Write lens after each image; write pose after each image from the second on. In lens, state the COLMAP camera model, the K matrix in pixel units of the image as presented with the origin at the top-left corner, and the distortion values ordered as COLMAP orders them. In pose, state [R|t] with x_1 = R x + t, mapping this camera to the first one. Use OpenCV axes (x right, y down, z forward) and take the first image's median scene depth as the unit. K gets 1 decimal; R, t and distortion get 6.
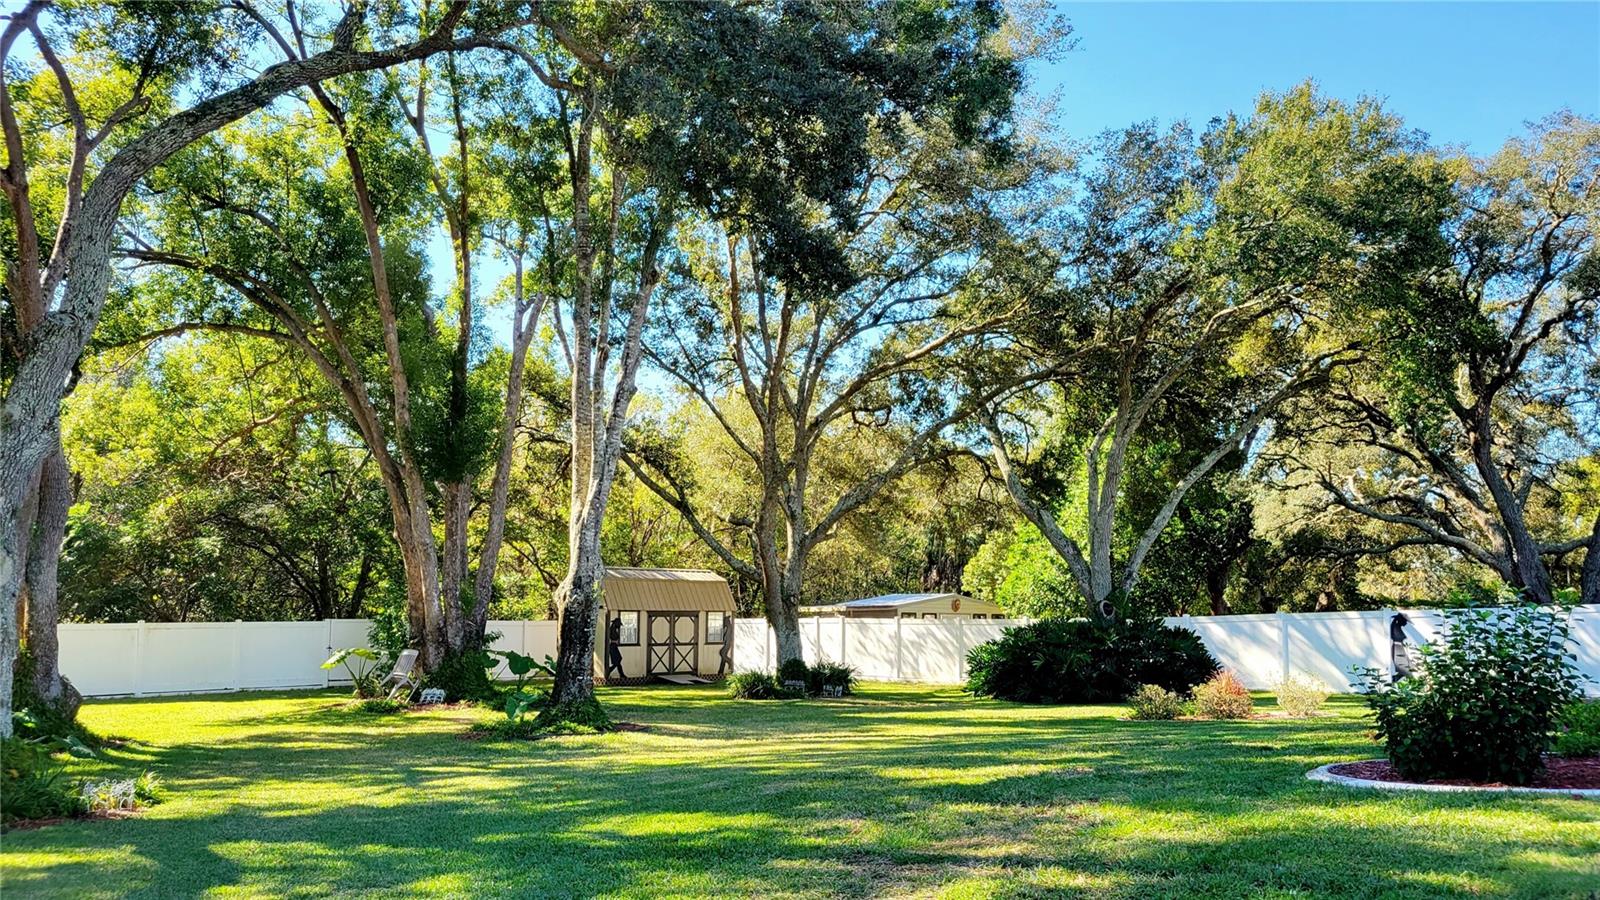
lens RADIAL K [[1220.0, 0, 795.0], [0, 1220.0, 477.2], [0, 0, 1]] dist [0.042436, -0.014153]
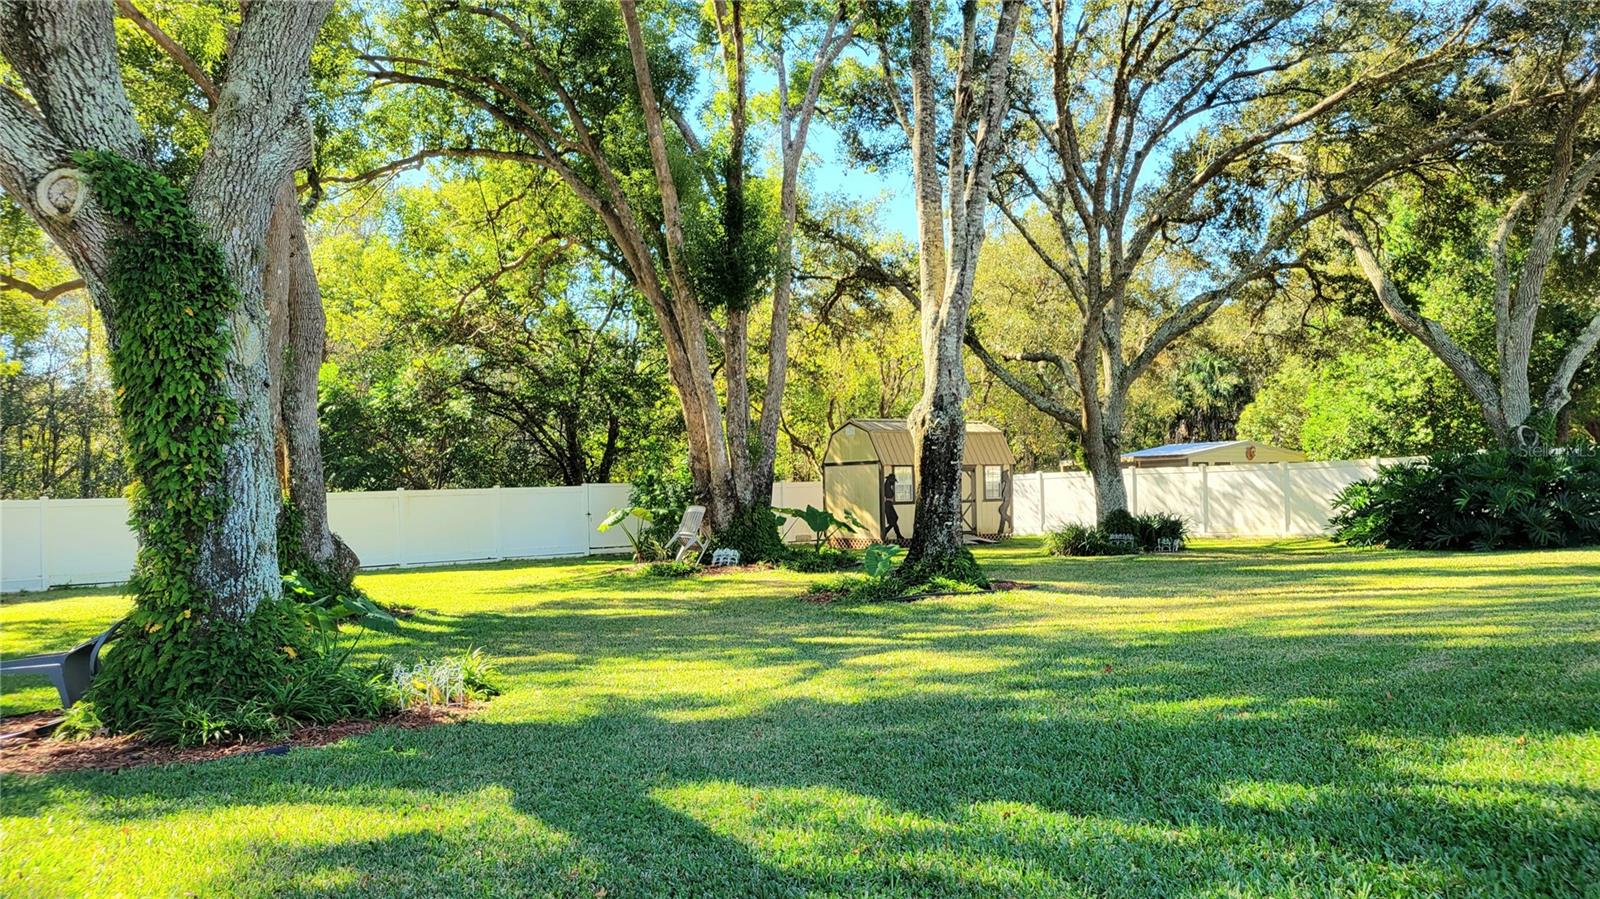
lens RADIAL K [[1189.7, 0, 836.4], [0, 1189.7, 454.7], [0, 0, 1]] dist [0.039824, -0.003097]
pose [[0.991993, -0.032772, -0.121967, -0.100387], [0.042783, 0.995845, 0.080389, 0.036765], [0.118825, -0.084964, 0.989273, 0.158869]]
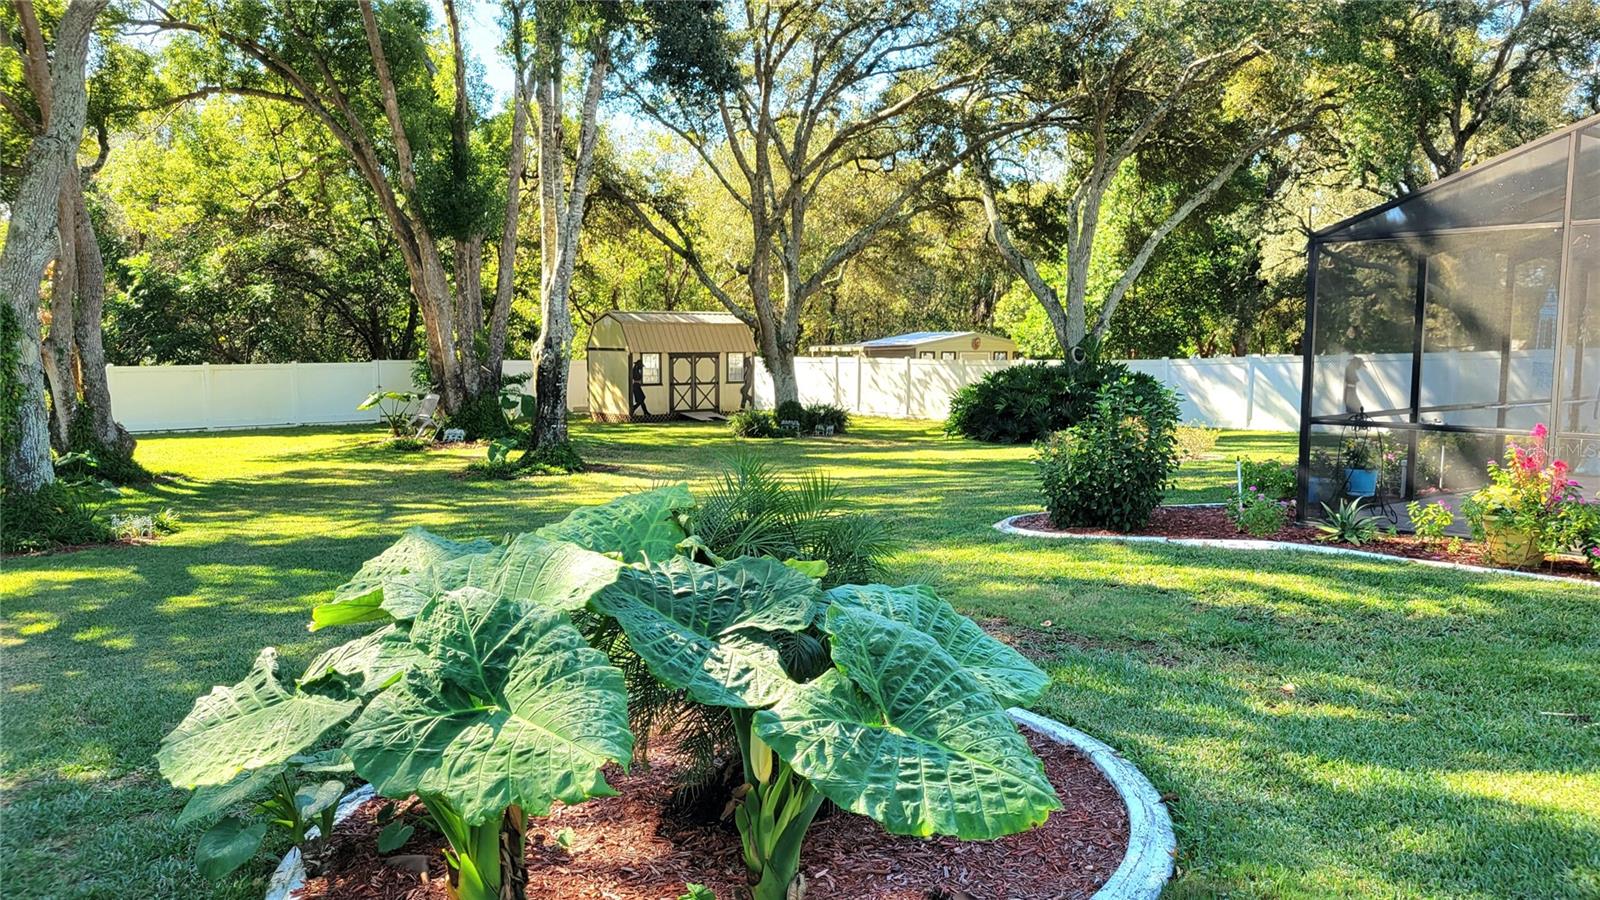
lens RADIAL K [[1237.8, 0, 800.0], [0, 1237.8, 450.0], [0, 0, 1]] dist [0.043195, -0.012683]
pose [[0.997718, 0.002538, -0.067468, 0.087118], [0.011029, 0.979742, 0.199961, -0.028696], [0.066608, -0.200249, 0.977478, -0.081875]]
